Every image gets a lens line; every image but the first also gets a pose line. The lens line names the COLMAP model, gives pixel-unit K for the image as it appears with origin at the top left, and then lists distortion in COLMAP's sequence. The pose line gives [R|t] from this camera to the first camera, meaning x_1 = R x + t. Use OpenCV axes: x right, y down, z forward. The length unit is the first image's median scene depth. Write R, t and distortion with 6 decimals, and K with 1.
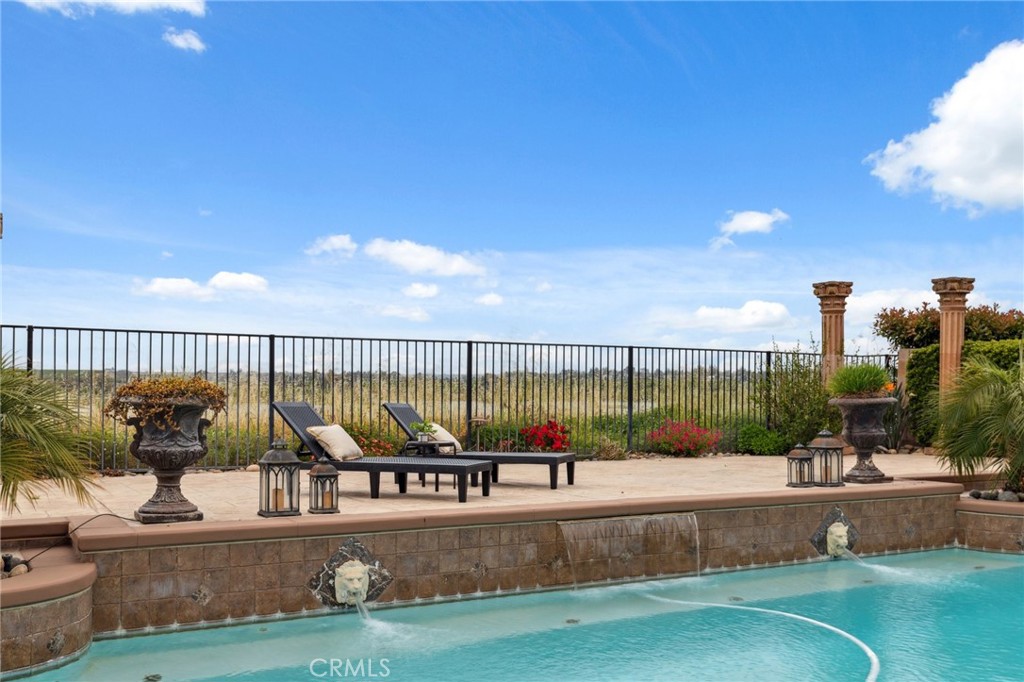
lens RADIAL K [[1001.8, 0, 511.3], [0, 1001.8, 380.4], [0, 0, 1]] dist [0.008789, -0.000045]
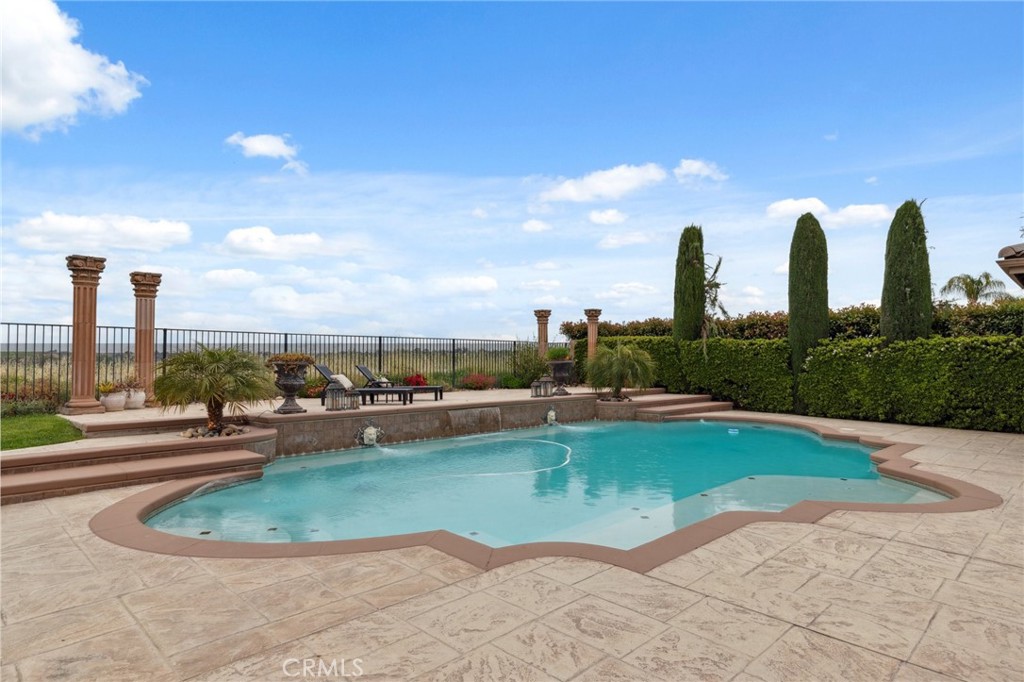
lens RADIAL K [[583.9, 0, 512.0], [0, 583.9, 341.0], [0, 0, 1]] dist [0.005075, 0.001215]
pose [[0.961789, 0.001579, 0.273786, -0.154179], [0.005461, 0.999674, -0.024952, 0.003859], [-0.273736, 0.025494, 0.961467, -0.346239]]
